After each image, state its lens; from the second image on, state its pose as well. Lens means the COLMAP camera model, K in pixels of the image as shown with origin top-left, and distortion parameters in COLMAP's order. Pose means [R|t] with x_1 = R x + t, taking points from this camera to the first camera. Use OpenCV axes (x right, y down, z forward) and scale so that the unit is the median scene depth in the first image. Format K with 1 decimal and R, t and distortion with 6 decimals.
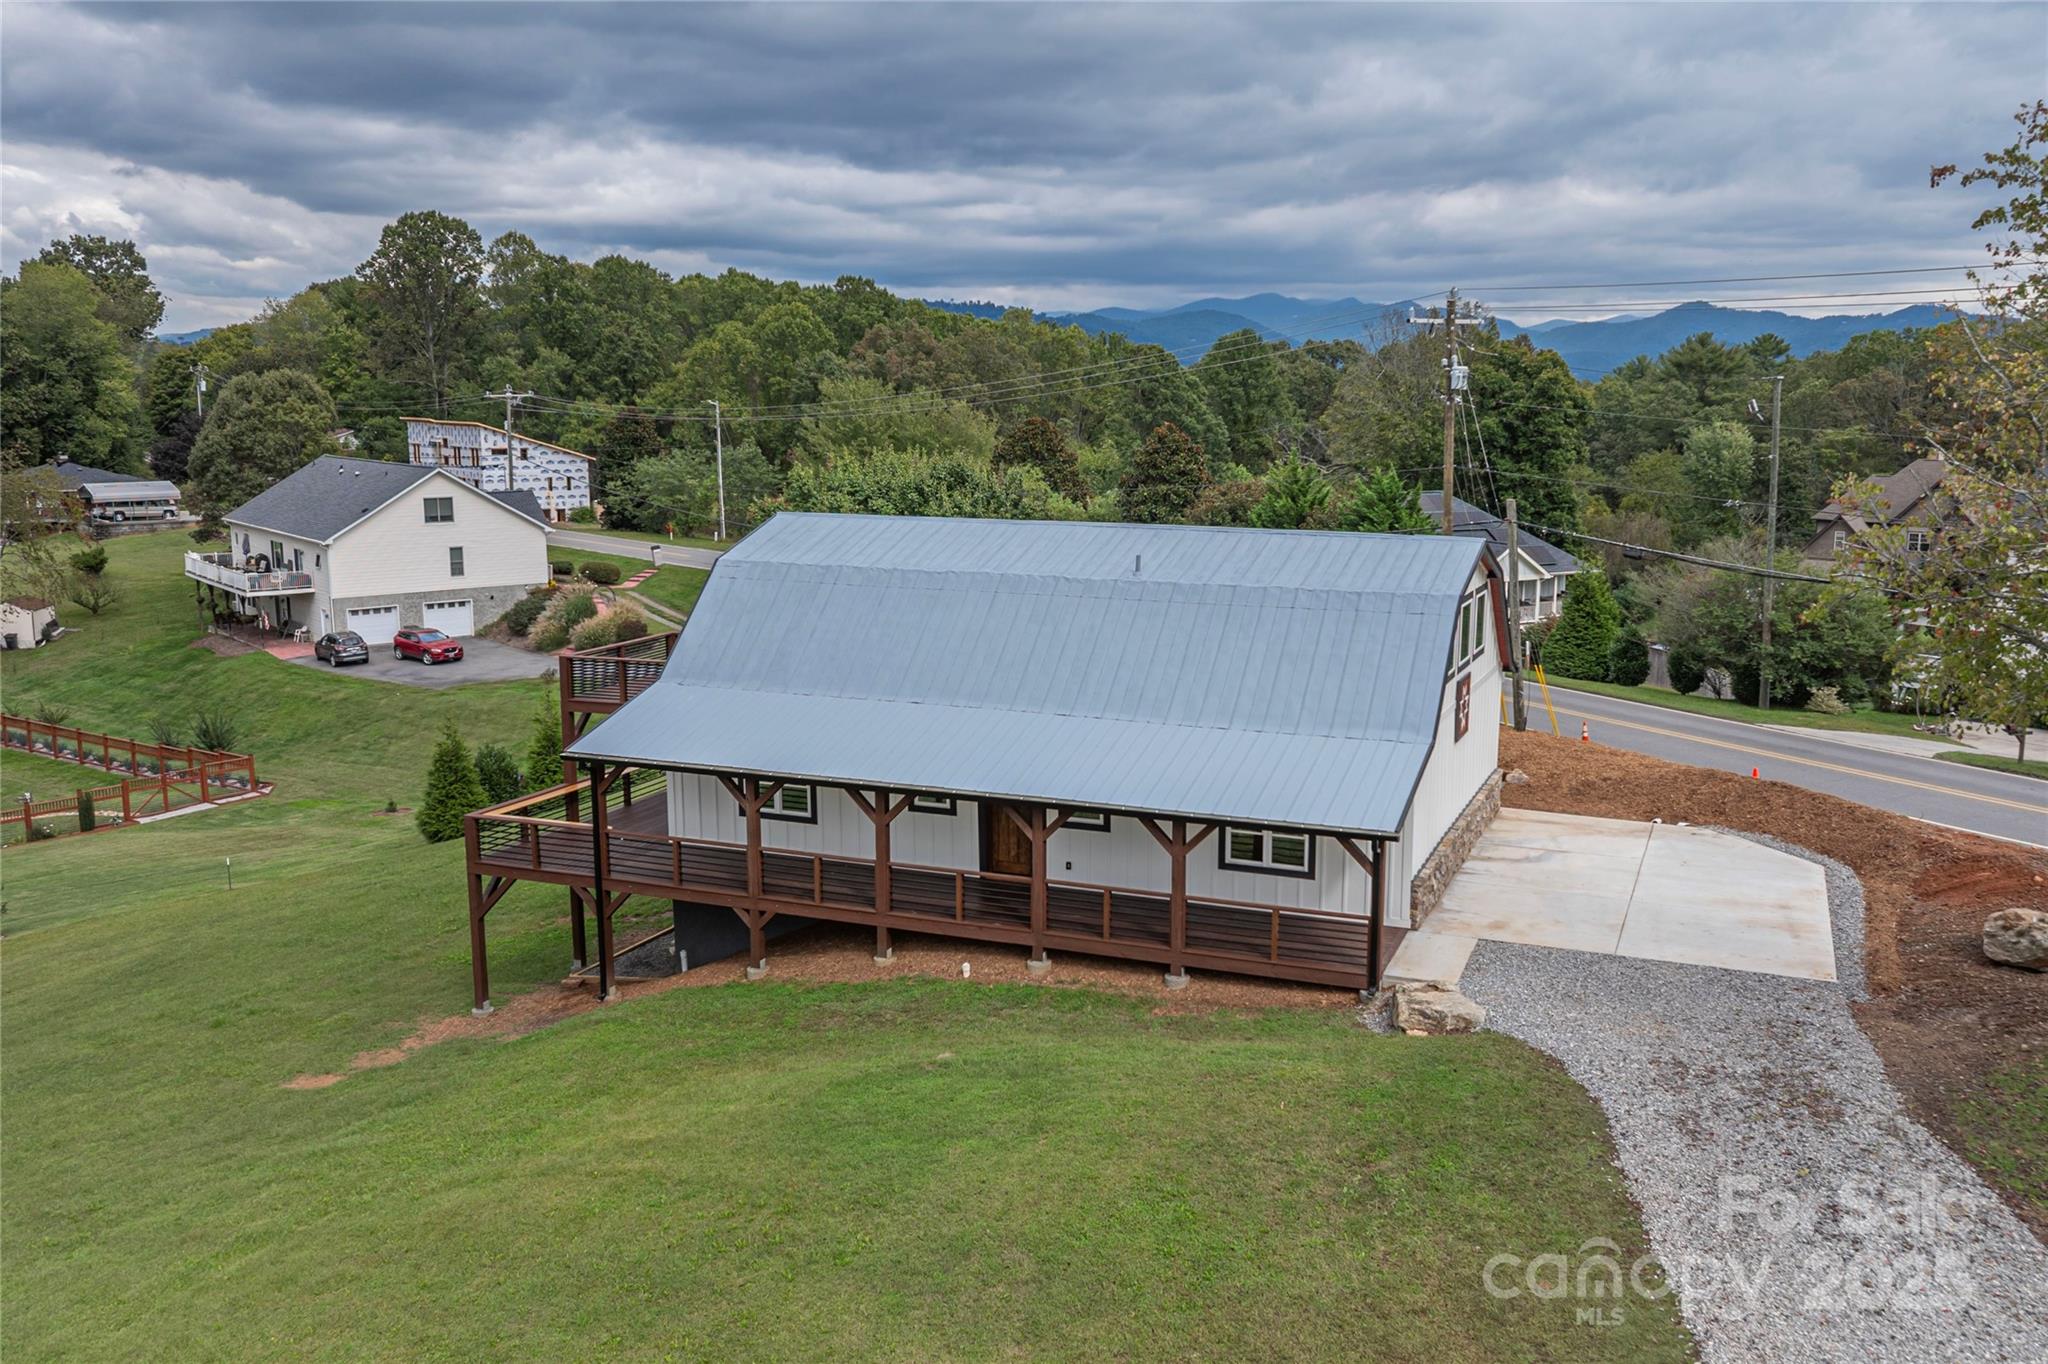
lens RADIAL K [[1740.5, 0, 1092.1], [0, 1740.5, 726.4], [0, 0, 1]] dist [-0.020535, -0.026882]
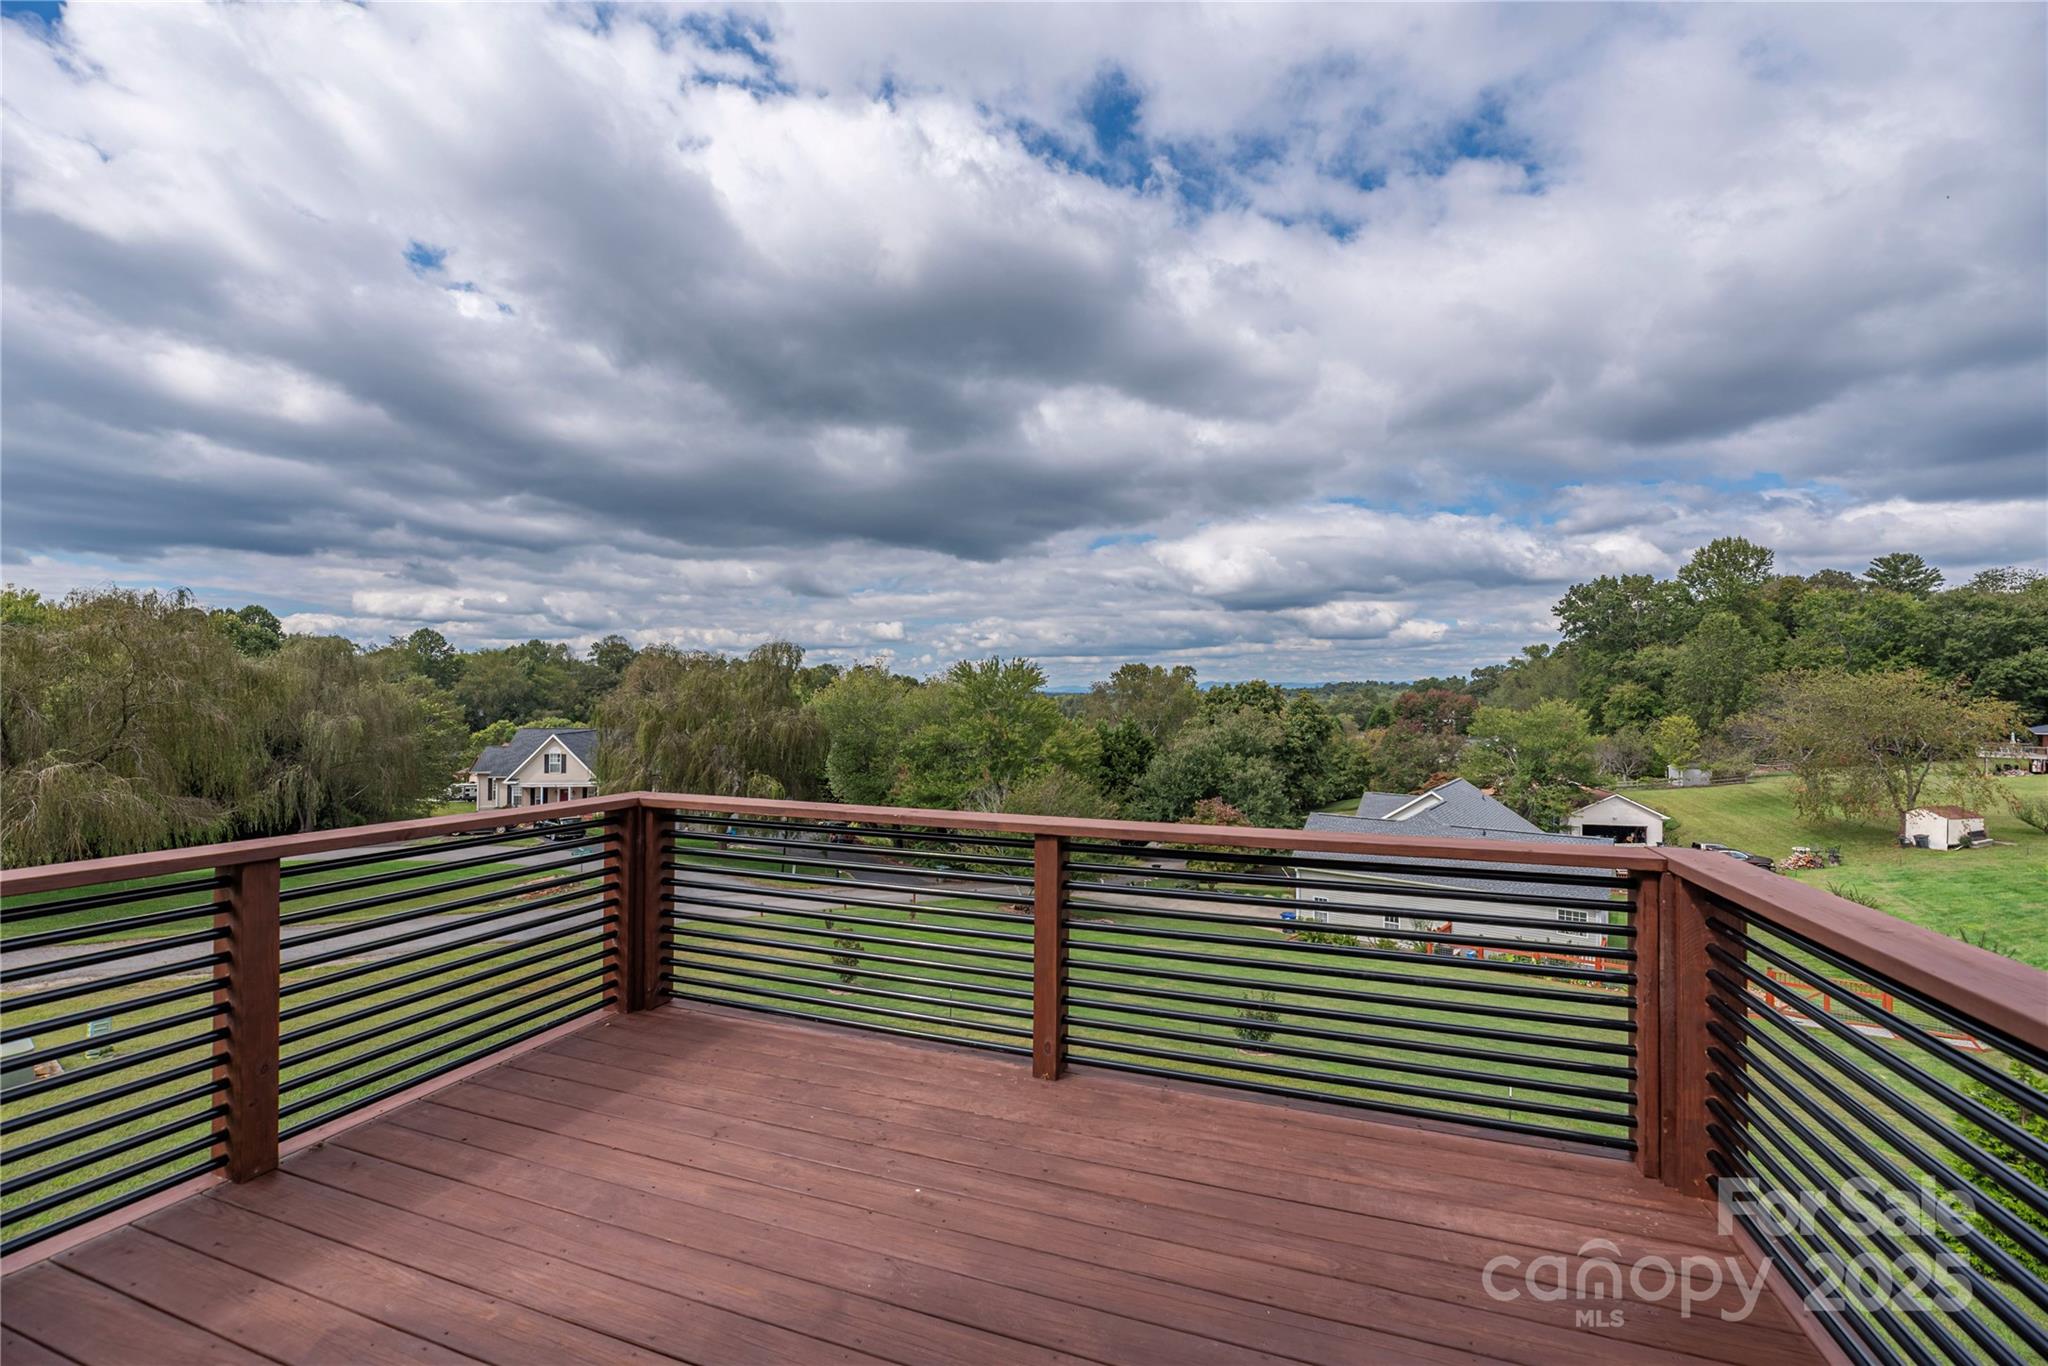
lens RADIAL K [[844.1, 0, 1008.6], [0, 844.1, 683.3], [0, 0, 1]] dist [-0.001871, 0.000131]
pose [[0.025309, -0.016204, -0.999548, -0.066337], [-0.197083, 0.980165, -0.020880, -0.020764], [0.980060, 0.197522, 0.021614, 0.364002]]
